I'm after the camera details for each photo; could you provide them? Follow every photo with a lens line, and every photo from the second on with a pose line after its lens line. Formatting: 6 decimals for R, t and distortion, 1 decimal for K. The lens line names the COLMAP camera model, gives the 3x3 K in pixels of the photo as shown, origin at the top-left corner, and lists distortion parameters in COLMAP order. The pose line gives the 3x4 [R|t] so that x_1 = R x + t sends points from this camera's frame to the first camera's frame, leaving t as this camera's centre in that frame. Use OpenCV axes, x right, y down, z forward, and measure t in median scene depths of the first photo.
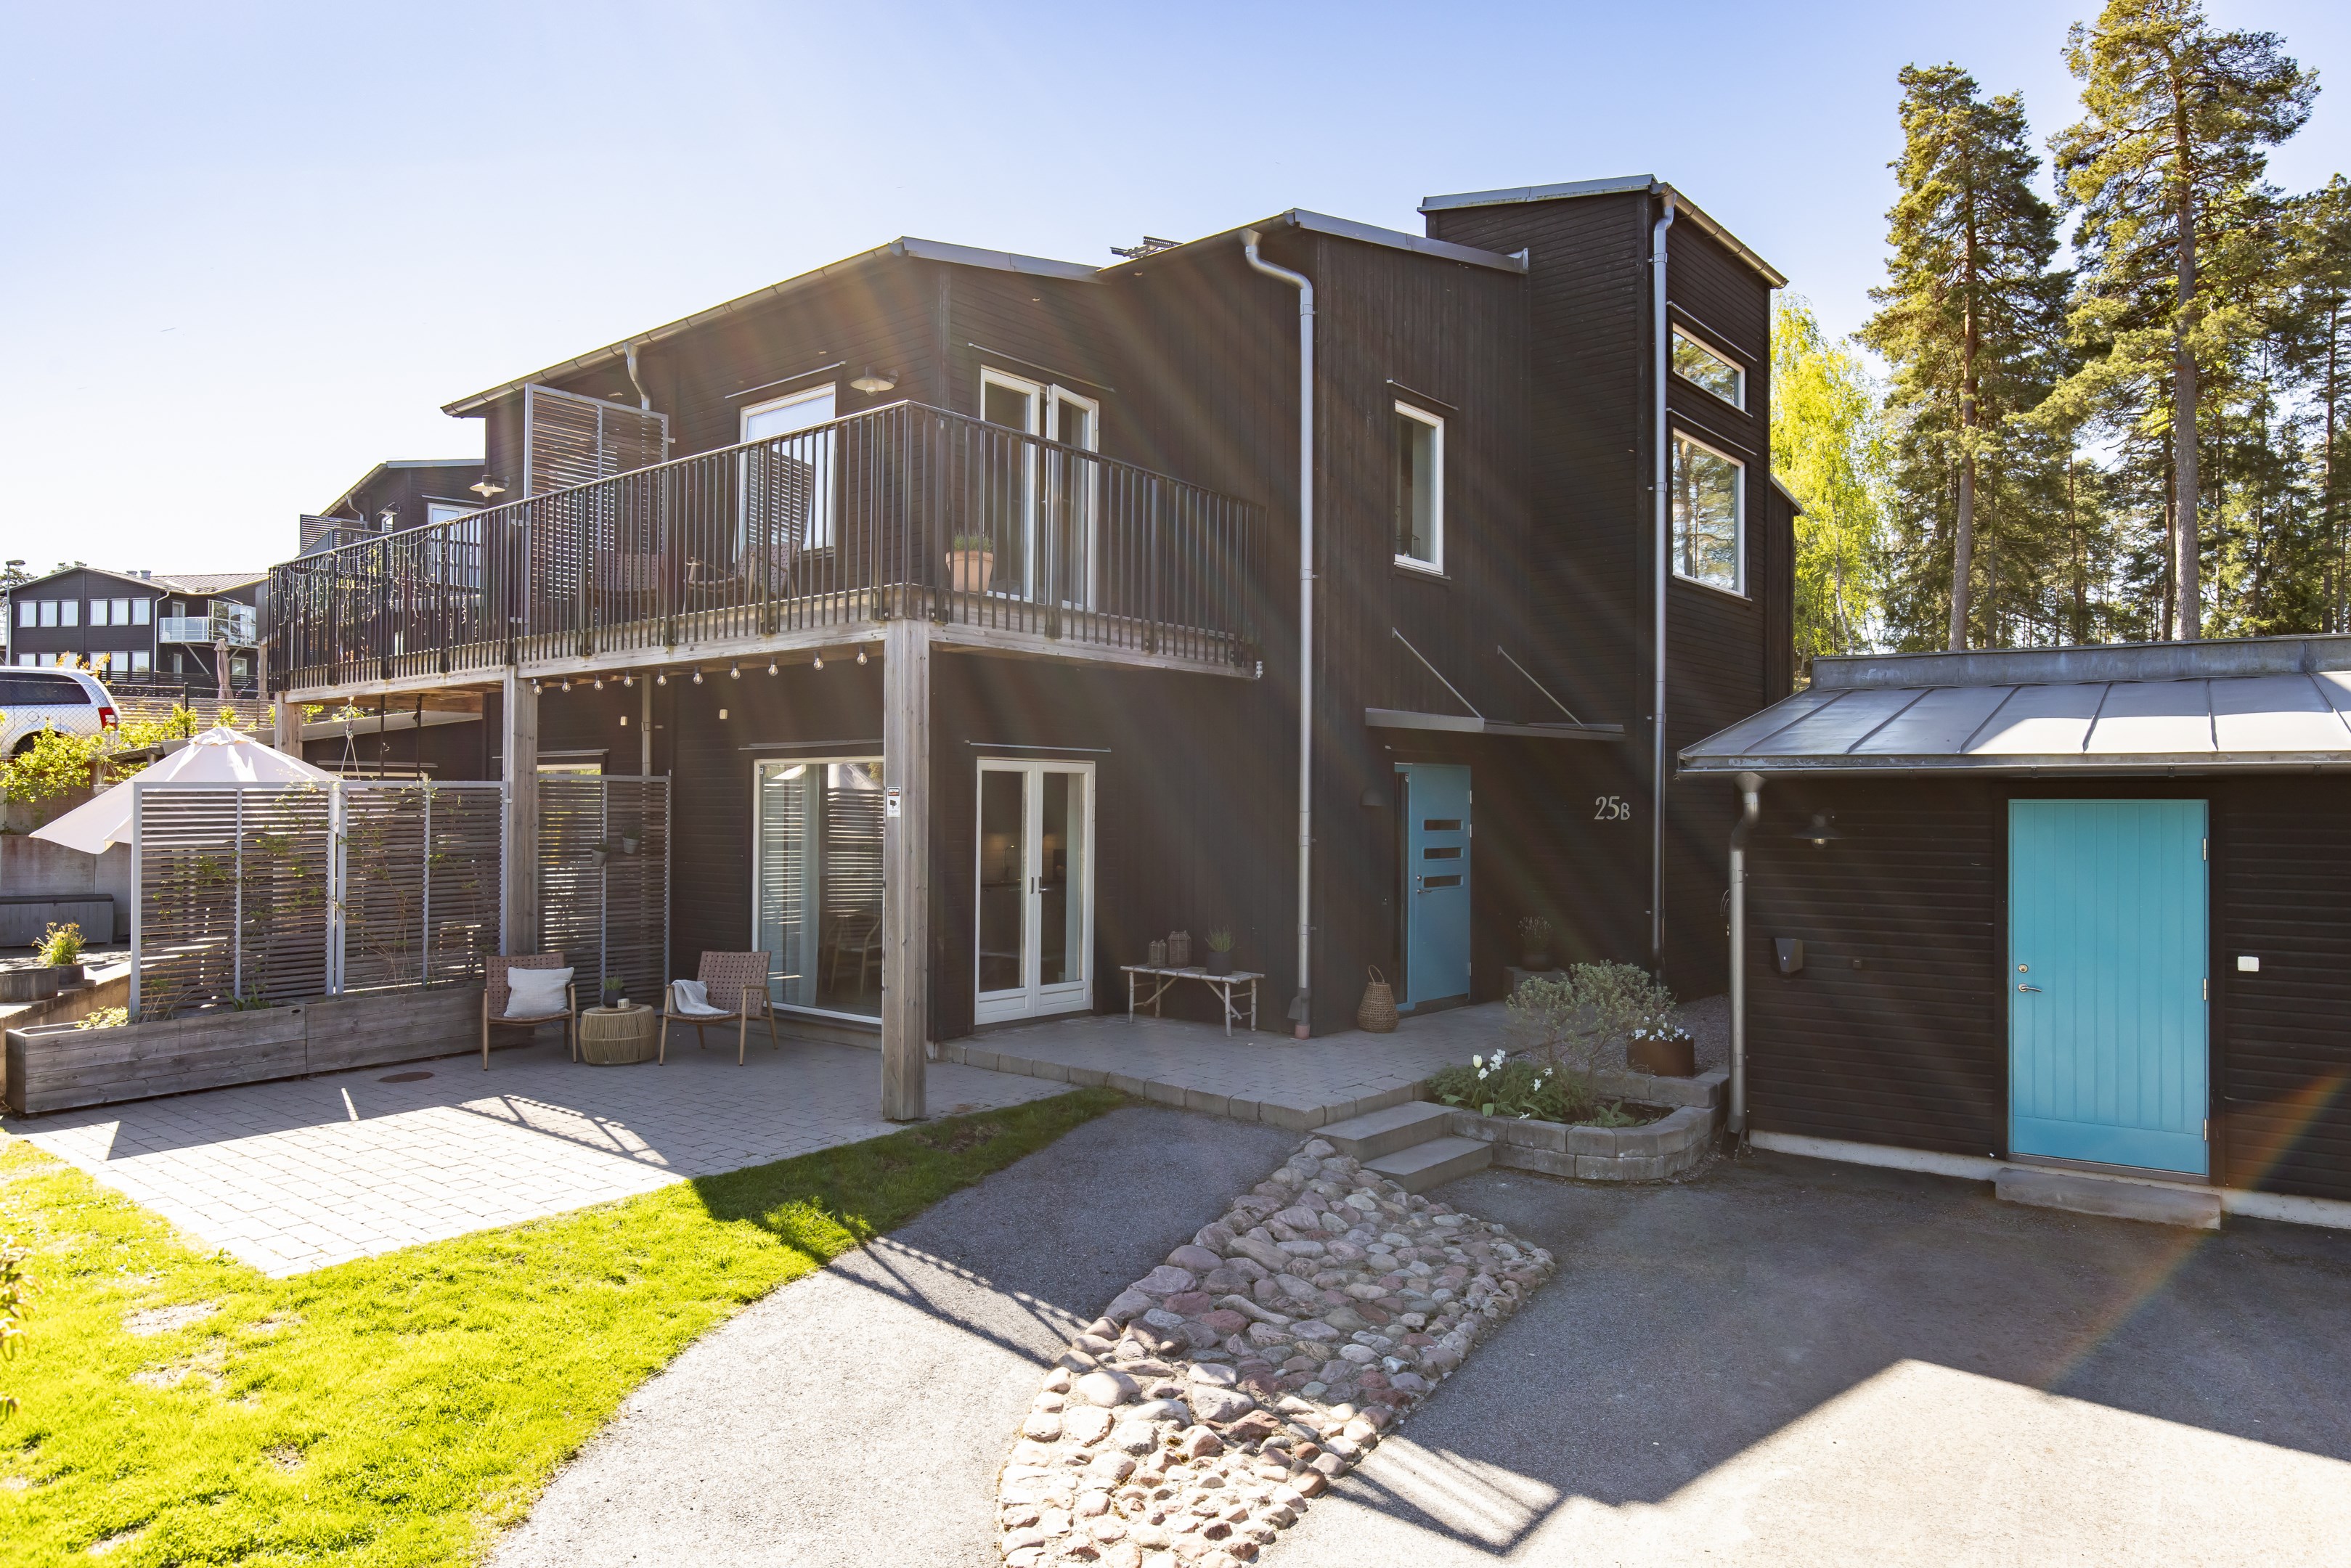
lens RADIAL K [[1514.2, 0, 1175.5], [0, 1514.2, 784.0], [0, 0, 1]] dist [-0.000394, -0.003964]
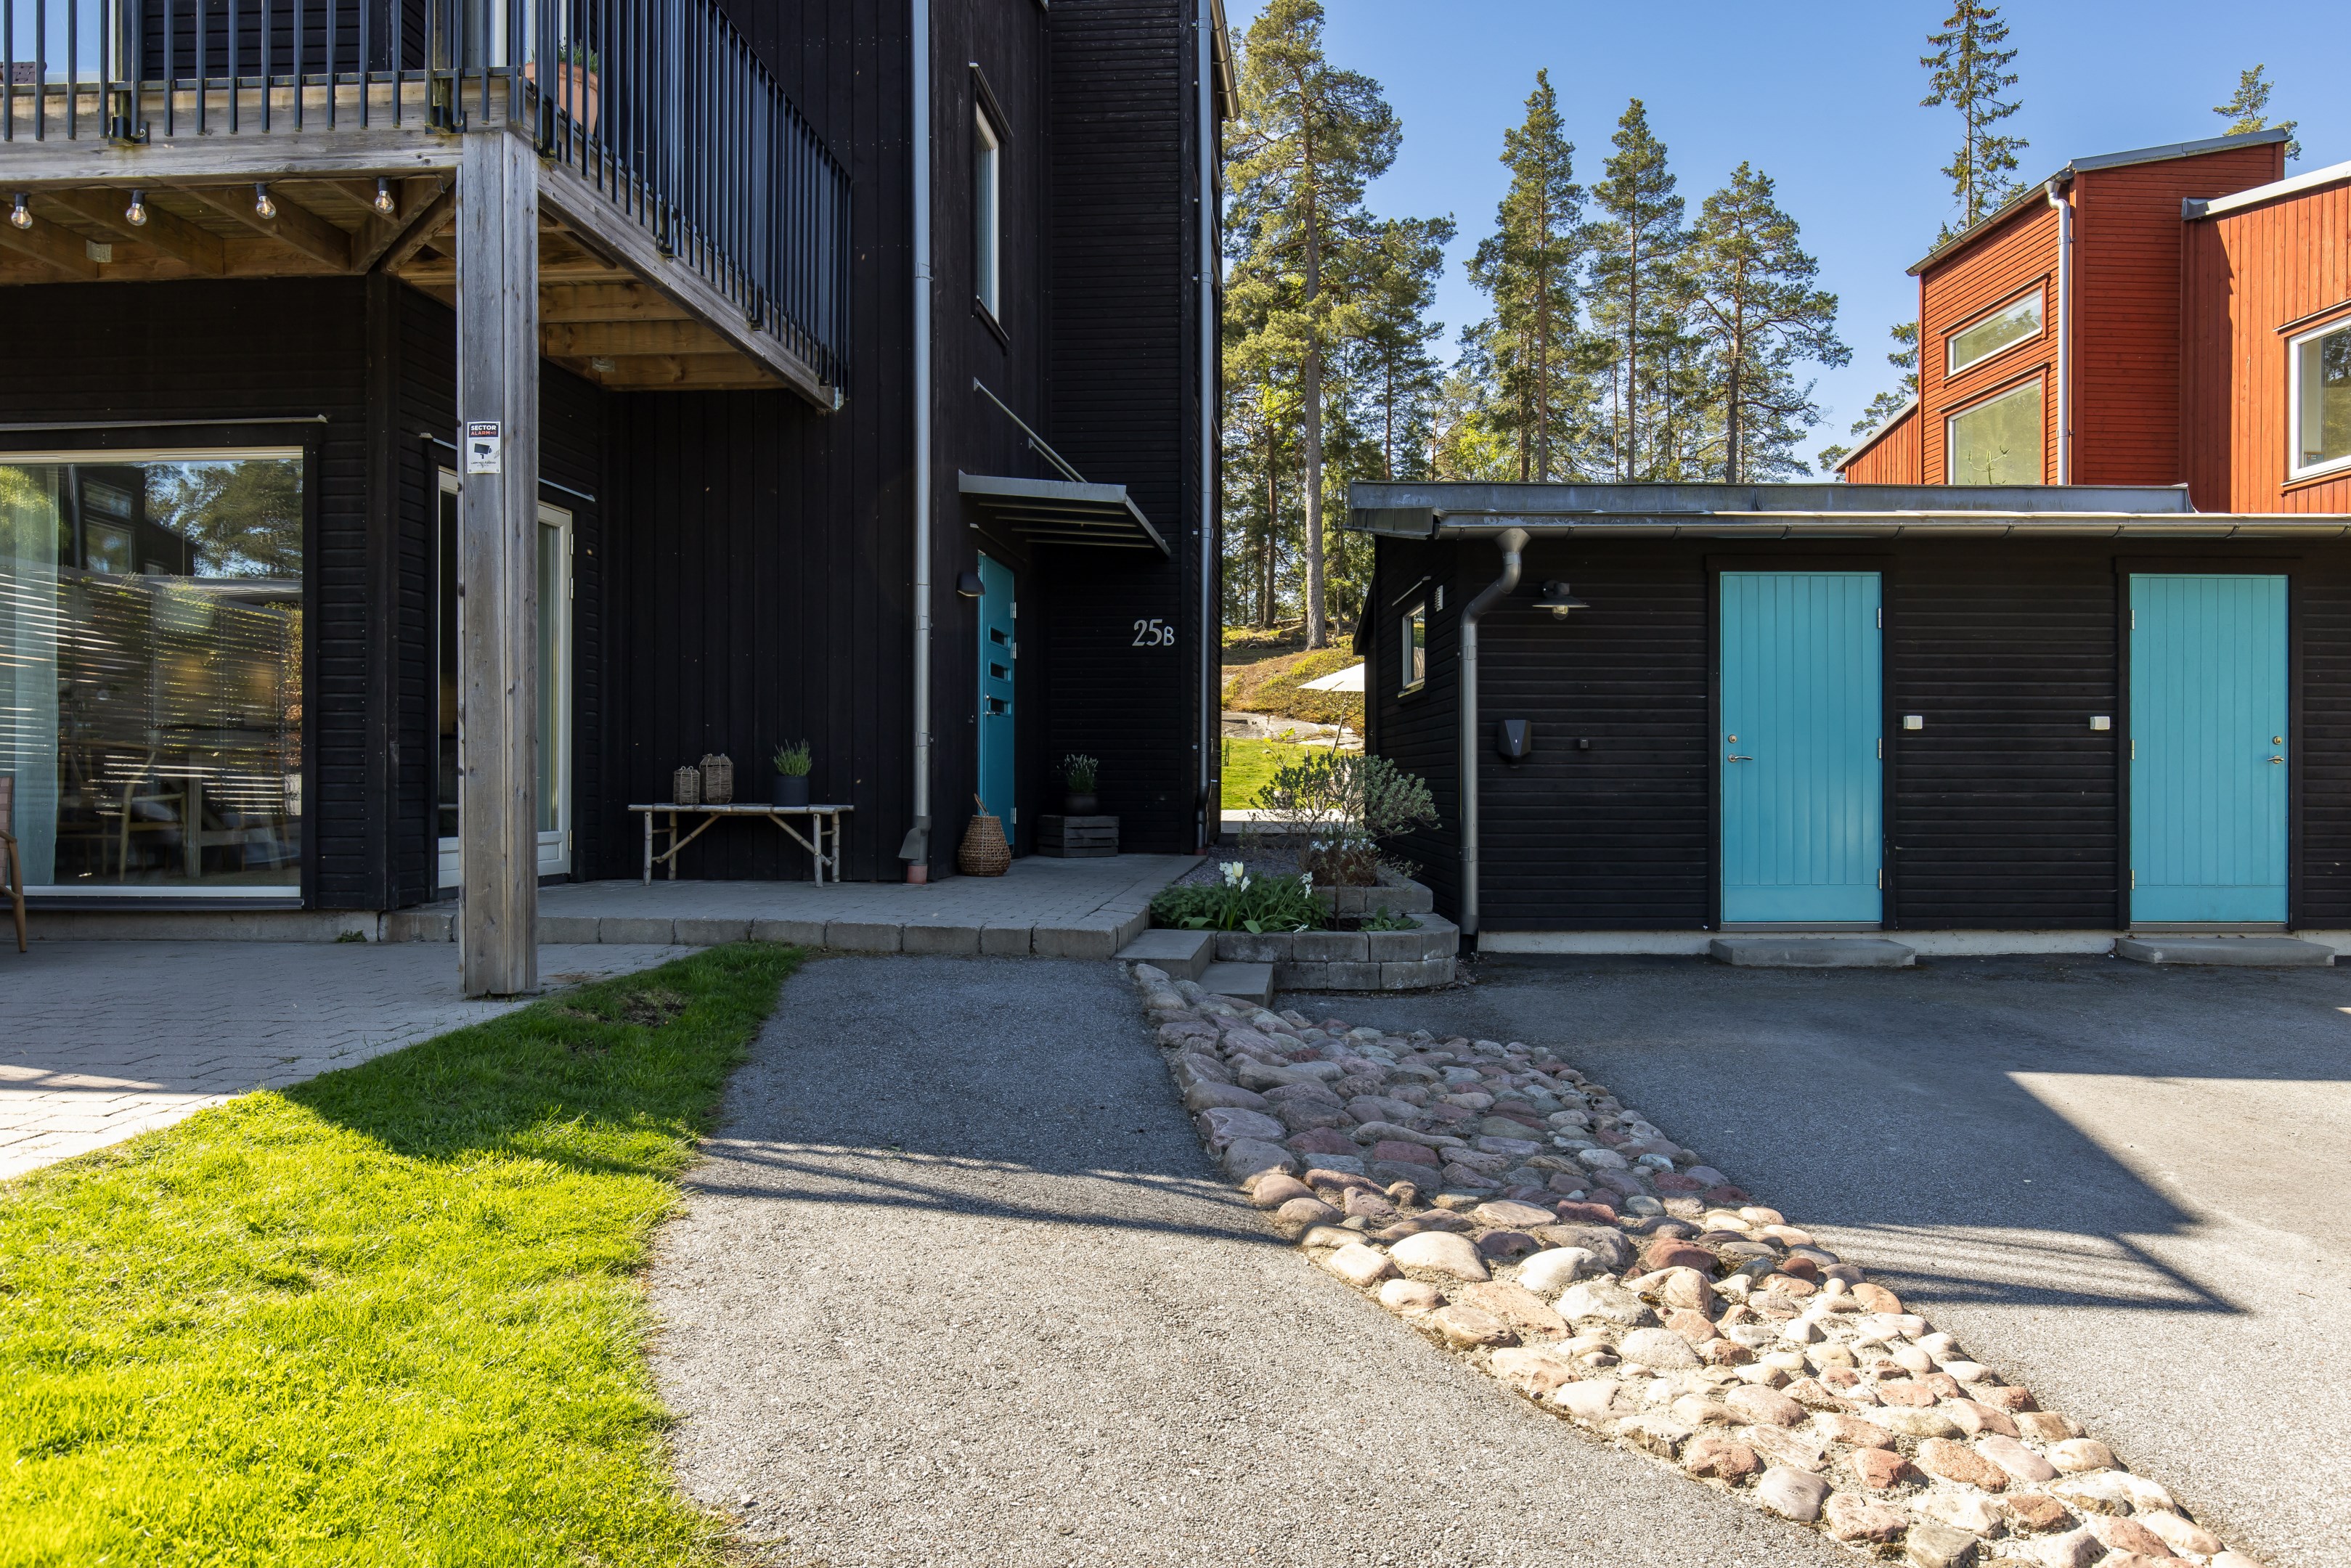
lens RADIAL K [[1520.2, 0, 1175.5], [0, 1520.2, 784.0], [0, 0, 1]] dist [0.006078, -0.002489]
pose [[0.806385, -0.002902, 0.591383, -0.315603], [-0.001882, 0.999970, 0.007474, 0.134826], [-0.591387, -0.007140, 0.806356, 0.372969]]
